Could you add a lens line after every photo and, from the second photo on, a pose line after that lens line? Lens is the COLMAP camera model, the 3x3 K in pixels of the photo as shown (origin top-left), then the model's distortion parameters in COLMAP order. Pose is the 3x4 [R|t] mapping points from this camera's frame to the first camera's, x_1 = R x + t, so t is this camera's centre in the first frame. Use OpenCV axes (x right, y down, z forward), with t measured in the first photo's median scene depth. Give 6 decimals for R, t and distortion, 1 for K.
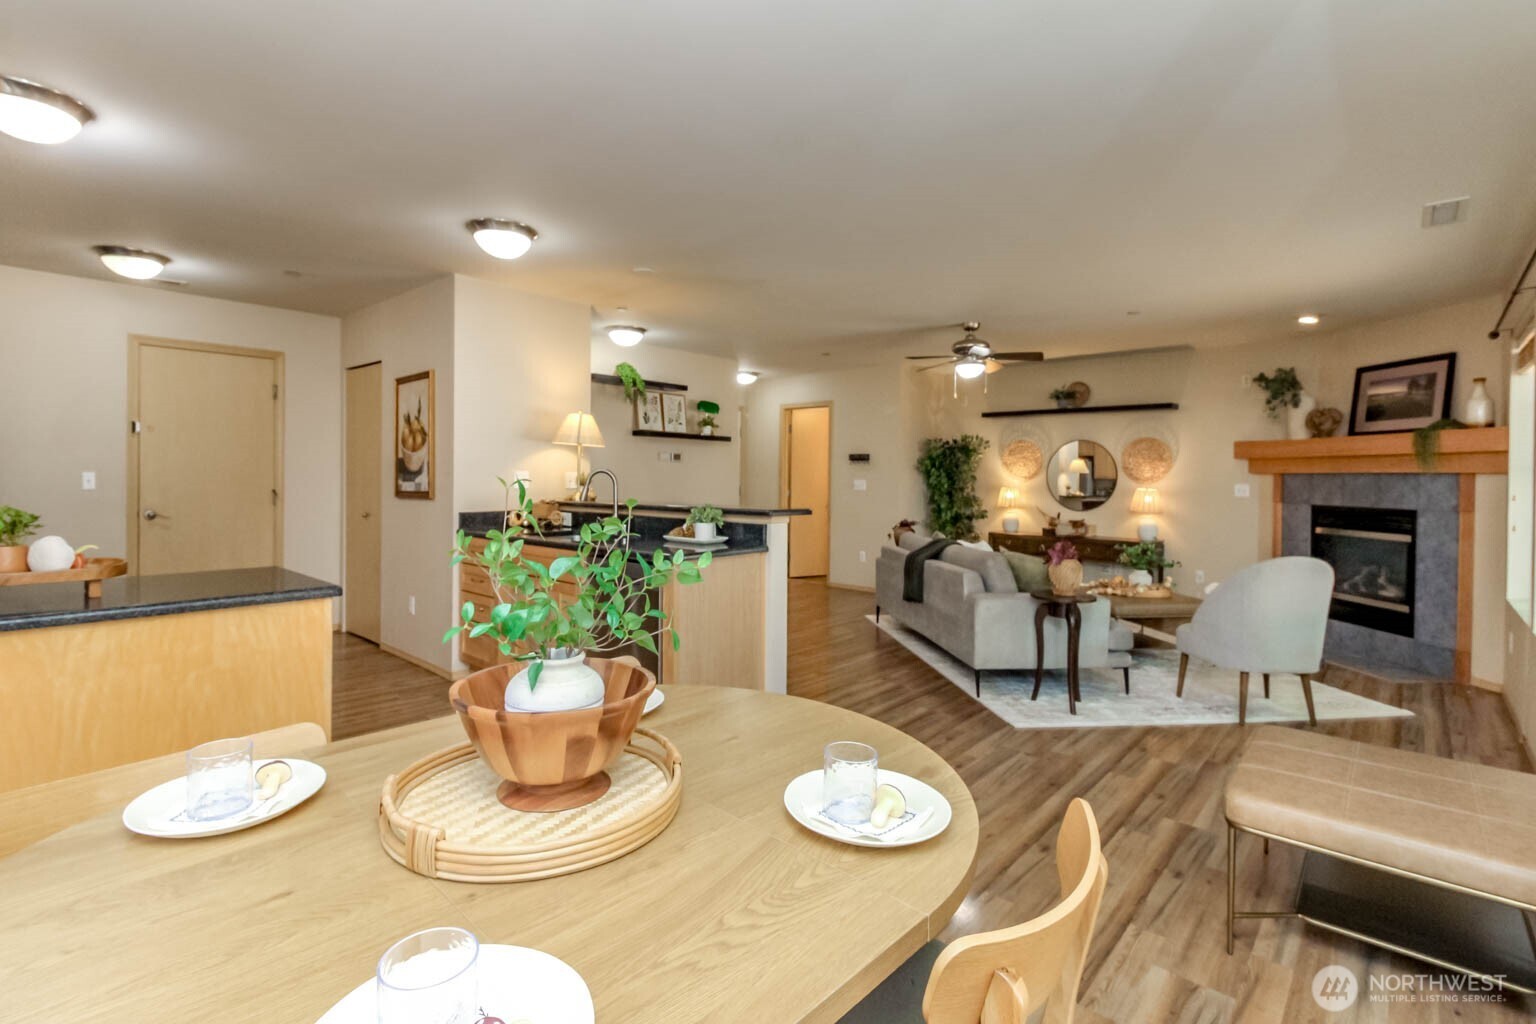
lens RADIAL K [[708.2, 0, 735.6], [0, 708.2, 480.3], [0, 0, 1]] dist [-0.003401, -0.004630]
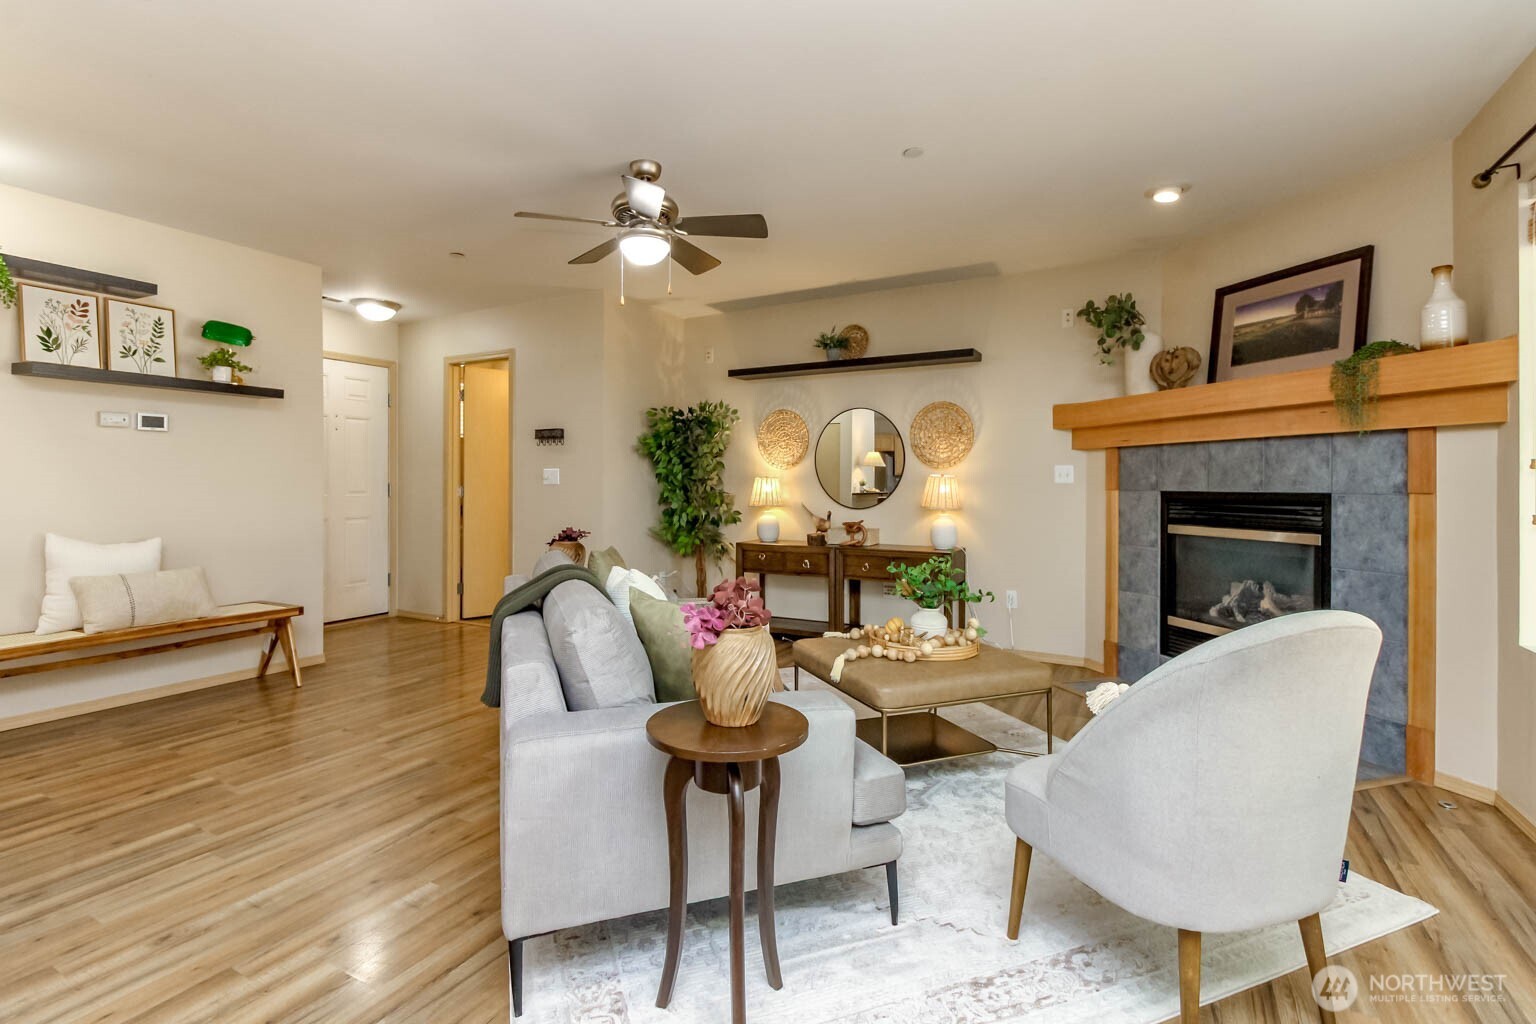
lens RADIAL K [[708.2, 0, 758.7], [0, 708.2, 489.2], [0, 0, 1]] dist [-0.003401, -0.004630]
pose [[0.965295, -0.011590, 0.260905, 0.230166], [0.011000, 0.999933, 0.003722, 0.022219], [-0.260930, -0.000723, 0.965357, 0.382360]]
